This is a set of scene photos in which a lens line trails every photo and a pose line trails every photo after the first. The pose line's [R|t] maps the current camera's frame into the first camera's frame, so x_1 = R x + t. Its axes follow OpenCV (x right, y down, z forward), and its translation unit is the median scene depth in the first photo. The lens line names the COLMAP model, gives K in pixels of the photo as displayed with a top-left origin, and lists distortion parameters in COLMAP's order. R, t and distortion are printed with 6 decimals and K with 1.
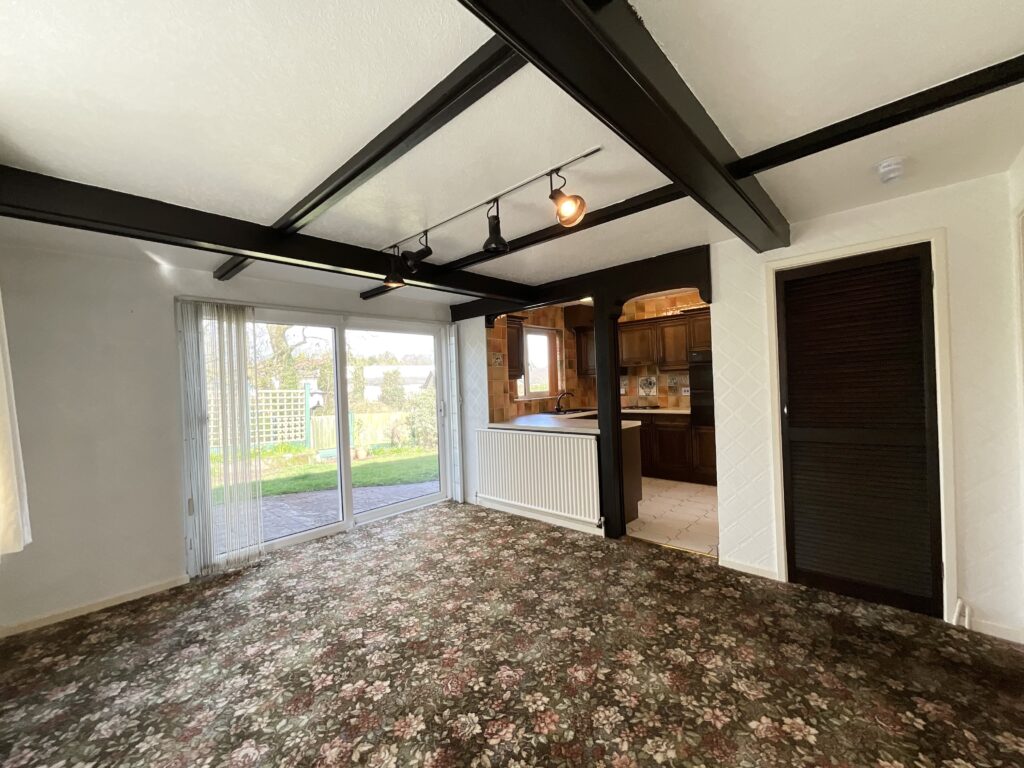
lens RADIAL K [[412.8, 0, 512.5], [0, 412.8, 384.3], [0, 0, 1]] dist [-0.003755, 0.000562]
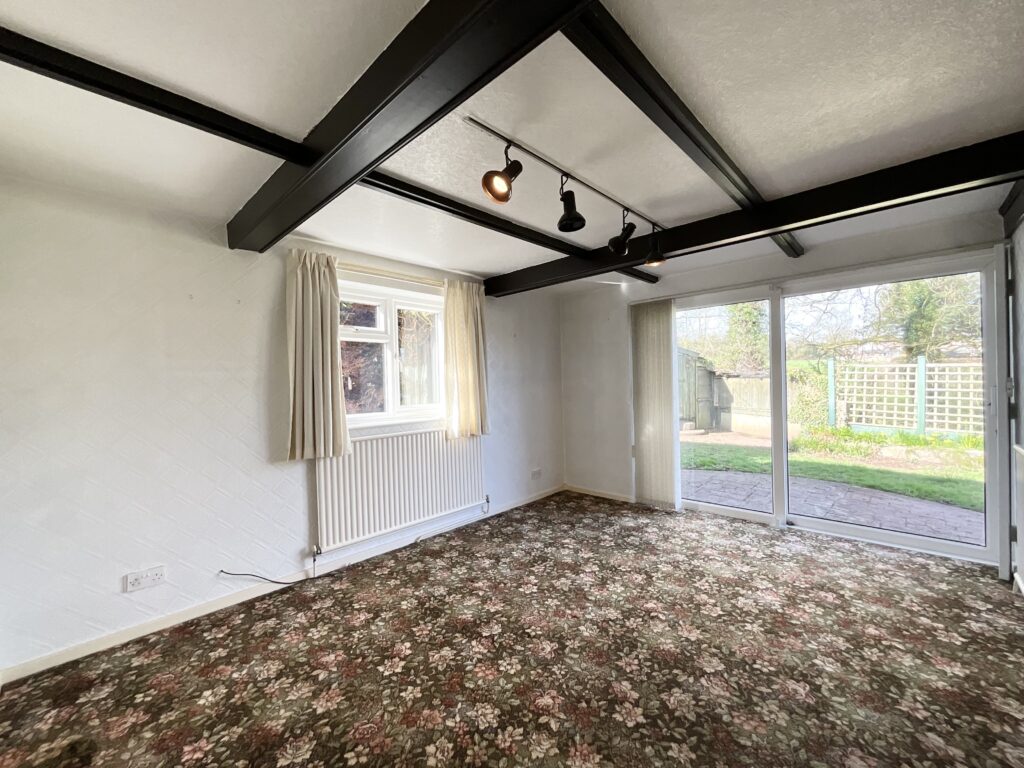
lens RADIAL K [[412.8, 0, 511.5], [0, 412.8, 388.2], [0, 0, 1]] dist [-0.003755, 0.000562]
pose [[-0.011073, 0.052934, -0.998537, 0.629723], [0.026894, 0.998252, 0.052620, -0.007409], [0.999577, -0.026272, -0.012477, 0.593607]]
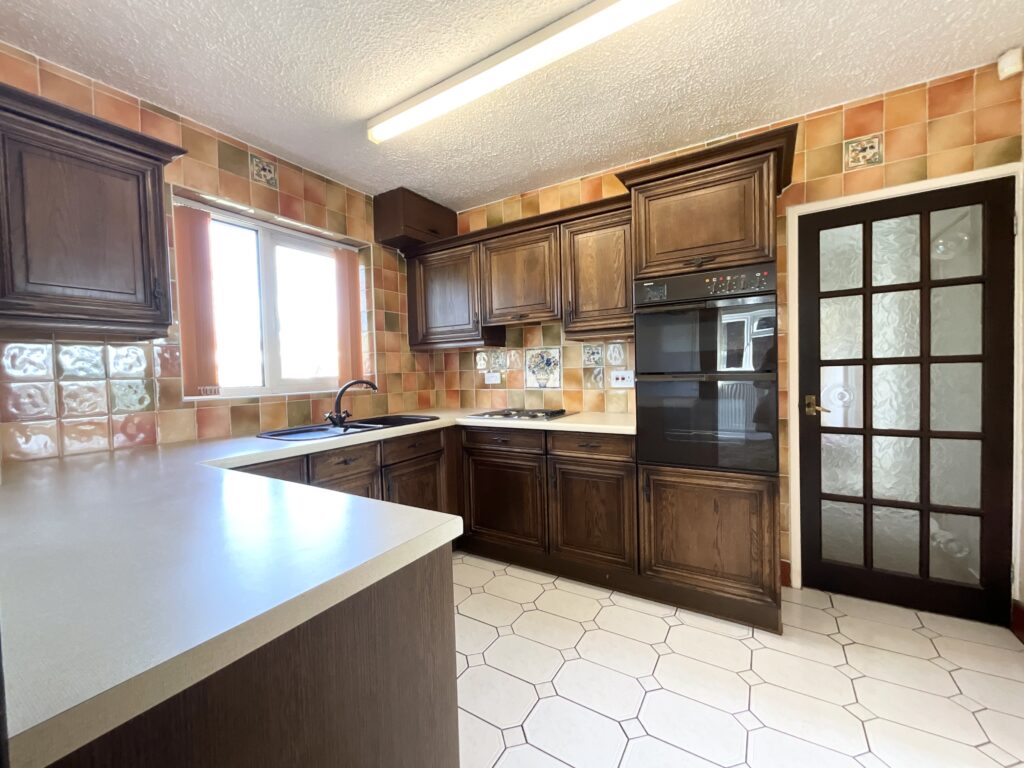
lens RADIAL K [[412.8, 0, 513.7], [0, 412.8, 381.3], [0, 0, 1]] dist [-0.003755, 0.000562]
pose [[0.978966, 0.007062, 0.203899, 0.397126], [-0.010593, 0.999812, 0.016233, 0.025886], [-0.203746, -0.018051, 0.978857, 1.081816]]
